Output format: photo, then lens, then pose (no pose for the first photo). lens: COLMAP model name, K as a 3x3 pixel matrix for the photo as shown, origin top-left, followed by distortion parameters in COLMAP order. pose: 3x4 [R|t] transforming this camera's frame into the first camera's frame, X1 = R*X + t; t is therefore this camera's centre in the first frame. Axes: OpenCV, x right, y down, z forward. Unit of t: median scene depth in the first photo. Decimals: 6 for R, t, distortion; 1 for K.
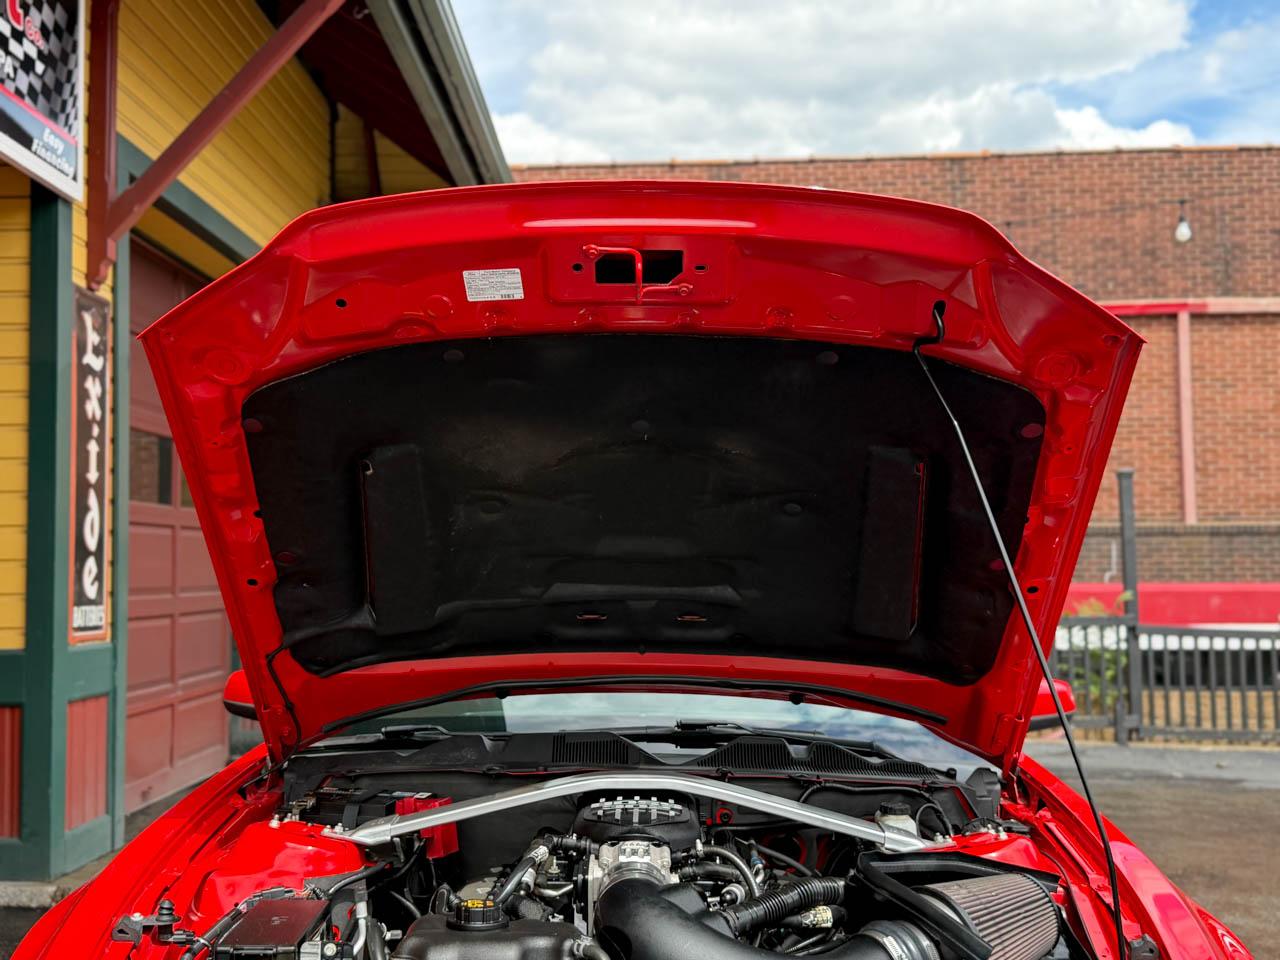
lens RADIAL K [[1435.7, 0, 624.7], [0, 1435.7, 496.1], [0, 0, 1]] dist [0.206746, -0.499738]
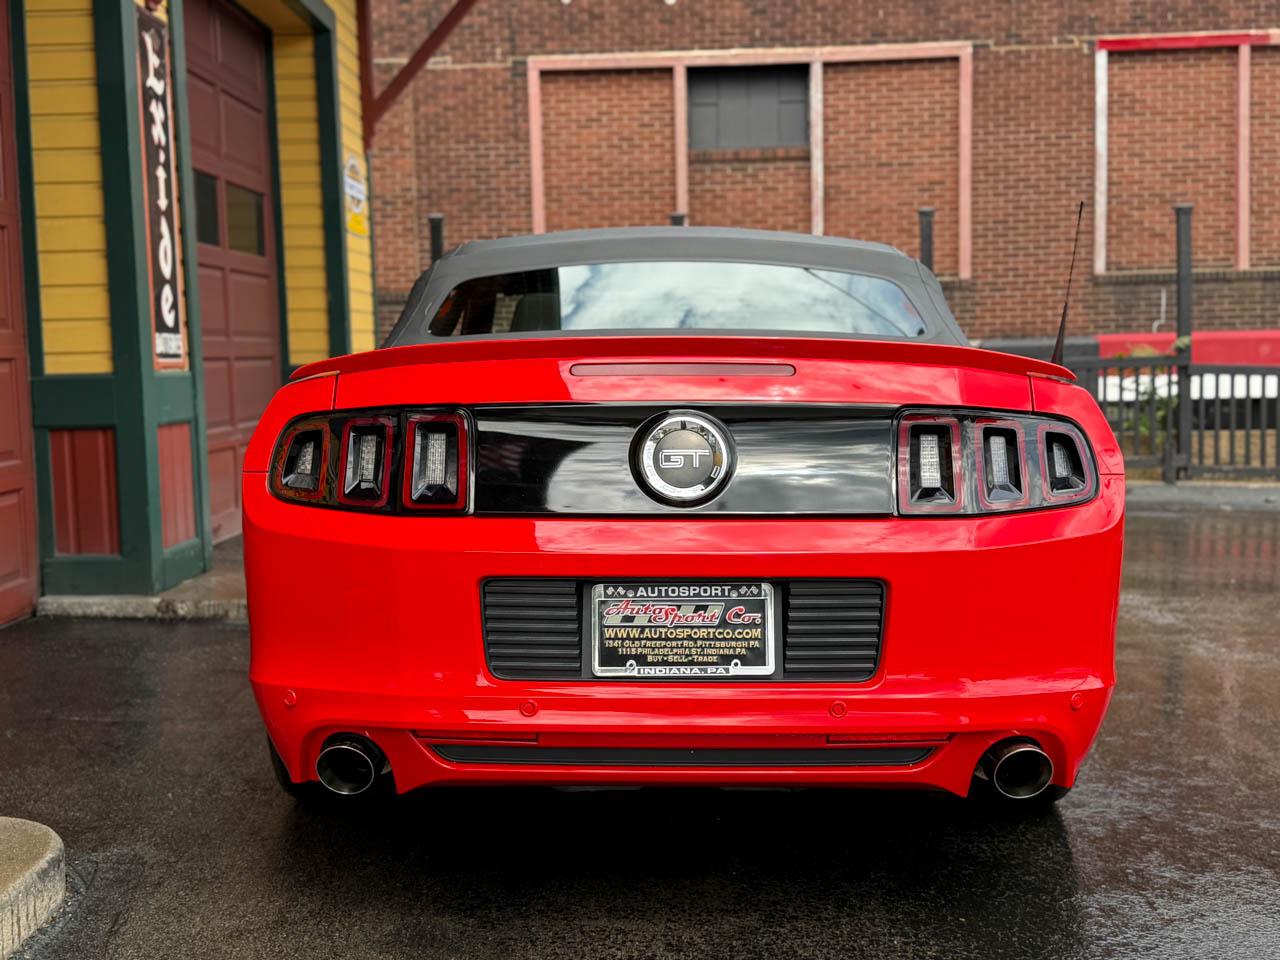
lens RADIAL K [[1504.3, 0, 640.0], [0, 1504.3, 480.0], [0, 0, 1]] dist [0.202095, -0.472807]
pose [[0.999897, -0.014235, 0.001804, -0.033024], [0.013860, 0.990734, 0.135108, 0.028515], [-0.003710, -0.135069, 0.990829, -0.048183]]
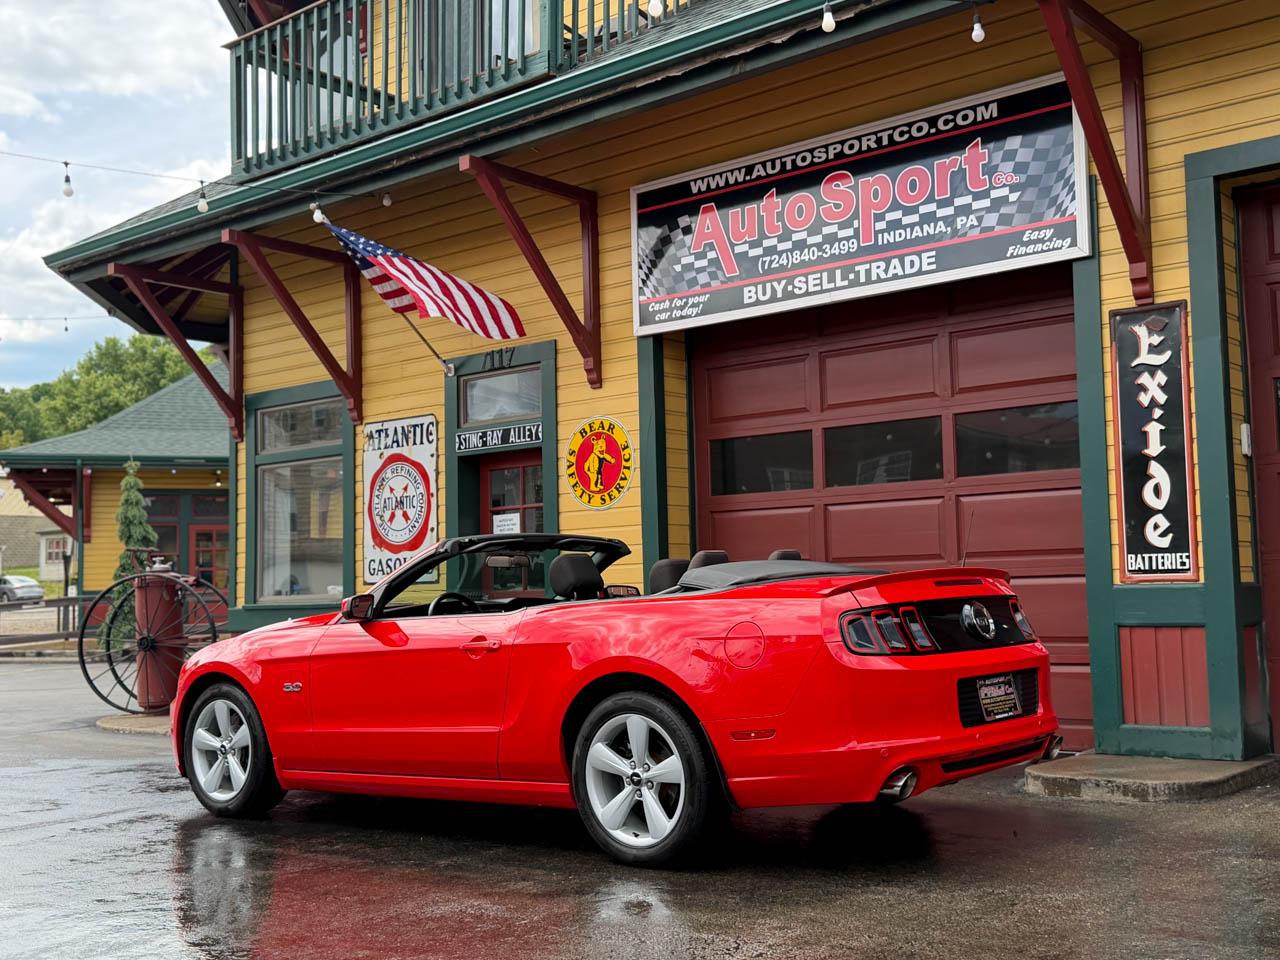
lens RADIAL K [[1432.5, 0, 638.0], [0, 1432.5, 484.3], [0, 0, 1]] dist [0.202320, -0.479405]
pose [[-0.625280, -0.041904, -0.779274, 0.686616], [0.066638, 0.992043, -0.106815, 0.092430], [0.777550, -0.118718, -0.617513, 1.101929]]
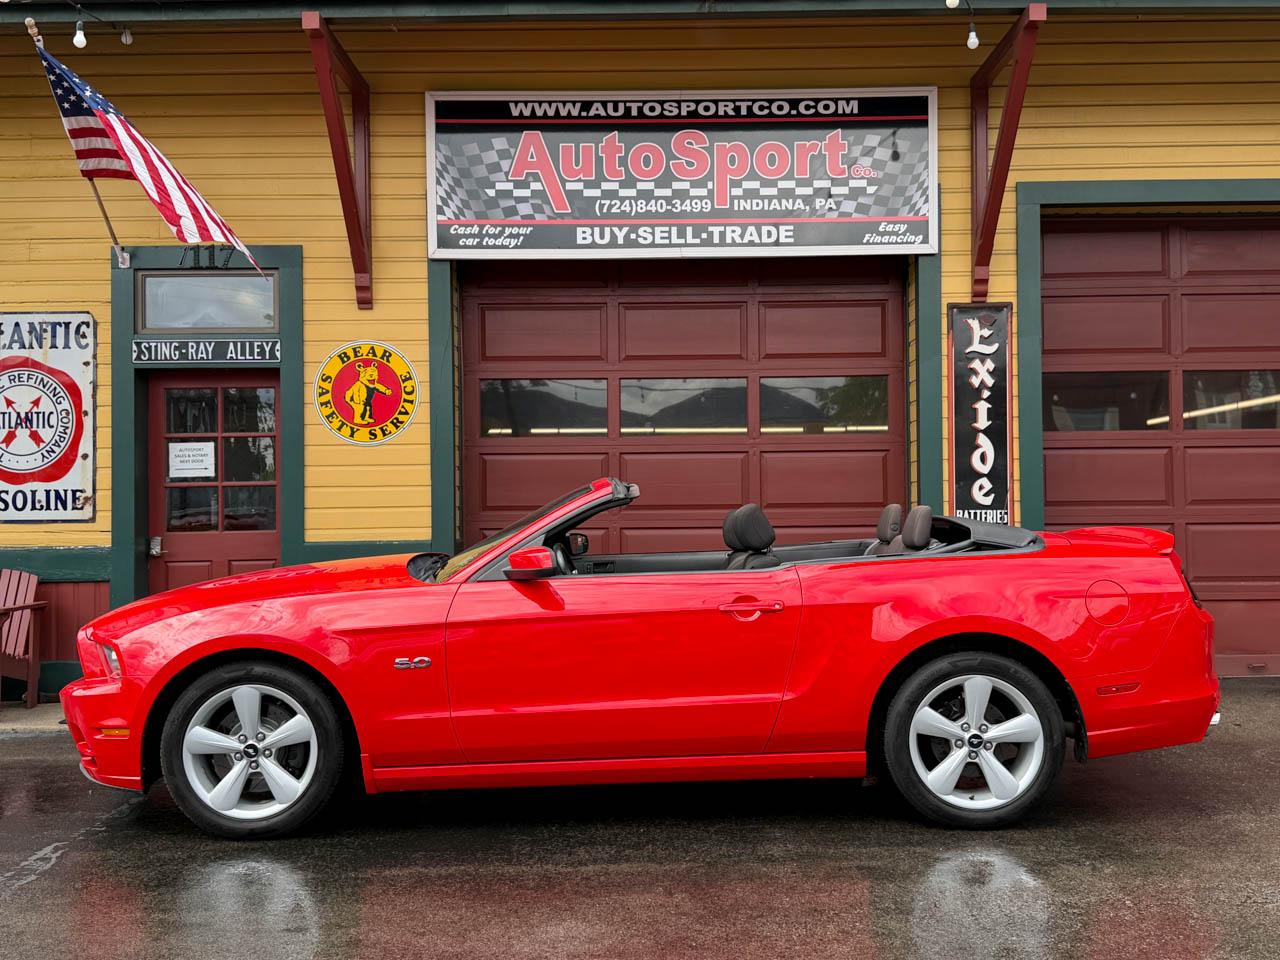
lens RADIAL K [[1277.1, 0, 646.1], [0, 1277.1, 484.4], [0, 0, 1]] dist [0.204724, -0.465461]
pose [[0.024507, -0.017841, -0.999540, 0.746394], [0.061764, 0.997958, -0.016298, 0.037691], [0.997790, -0.061337, 0.025559, 0.475170]]
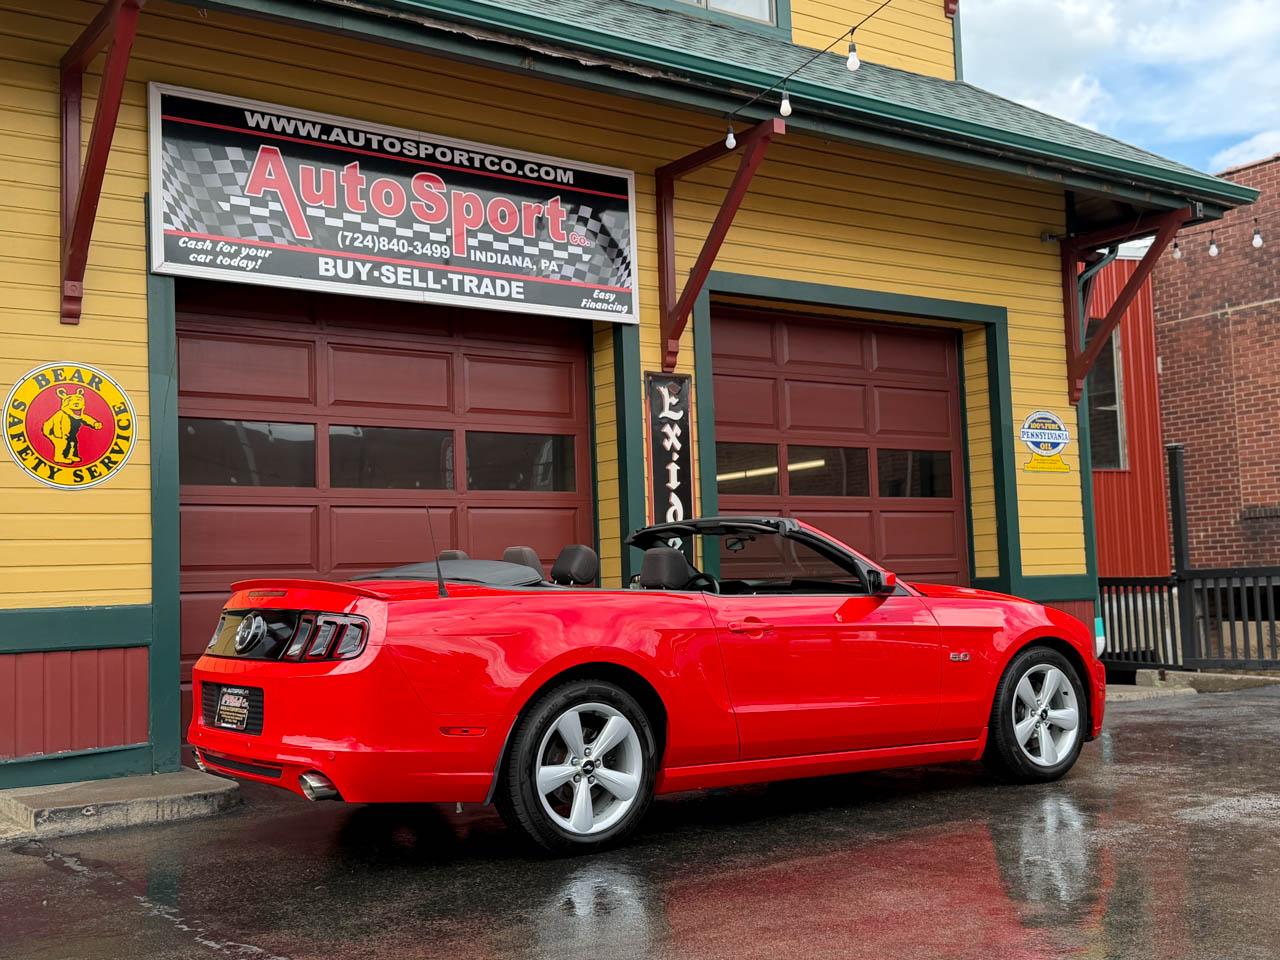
lens RADIAL K [[1432.5, 0, 638.0], [0, 1432.5, 484.3], [0, 0, 1]] dist [0.202320, -0.479405]
pose [[0.596535, -0.078588, -0.798730, 0.692807], [0.072747, 0.996392, -0.043706, 0.041277], [0.799283, -0.032033, 0.600100, 0.002981]]
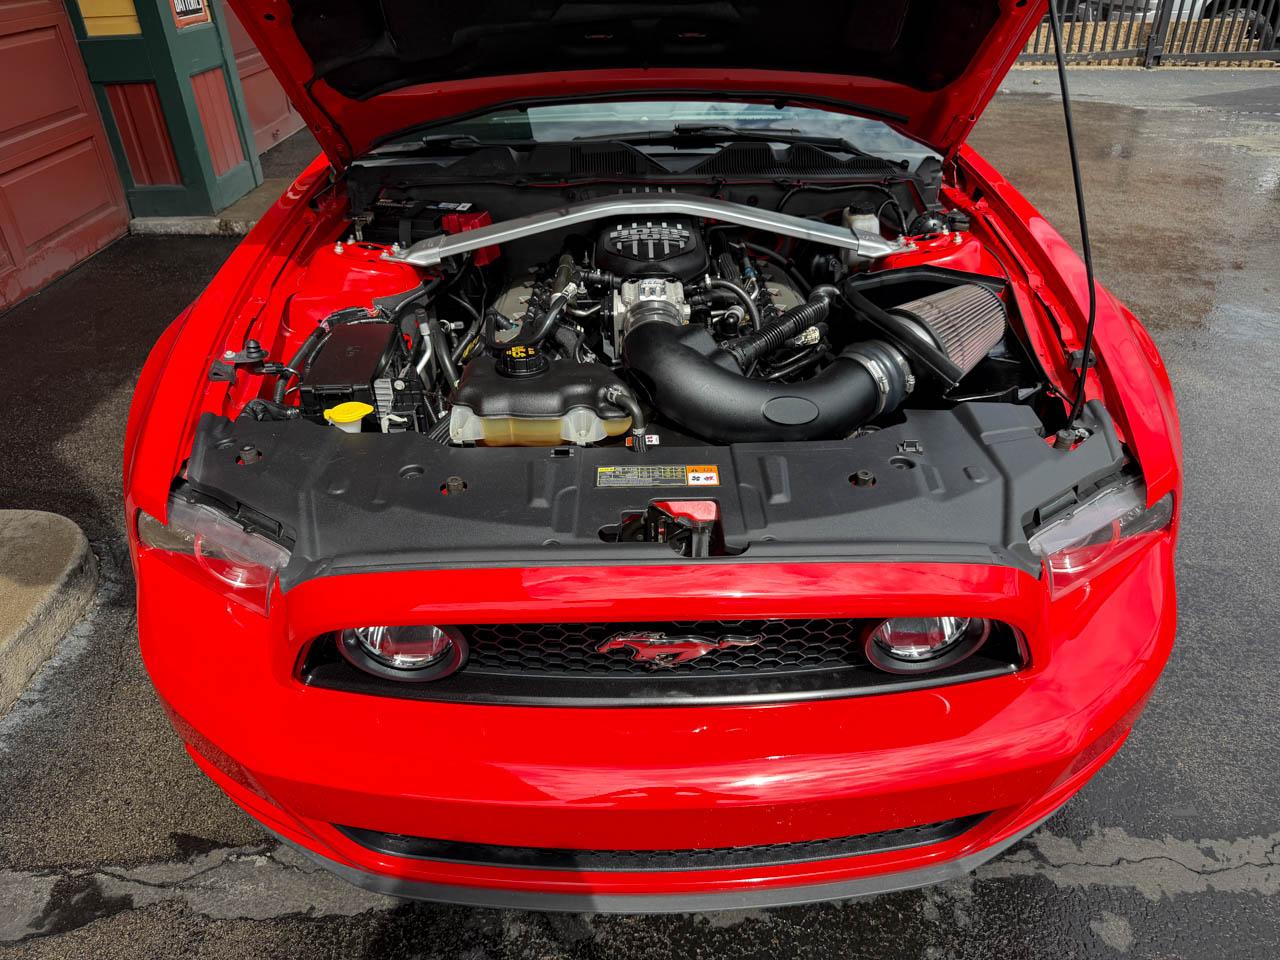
lens RADIAL K [[909.0, 0, 642.3], [0, 909.0, 475.1], [0, 0, 1]] dist [0.027997, -0.039873]
pose [[0.999111, -0.038856, 0.016373, -0.004983], [0.022945, 0.826817, 0.562003, -0.009489], [-0.035374, -0.561128, 0.826973, 0.087472]]
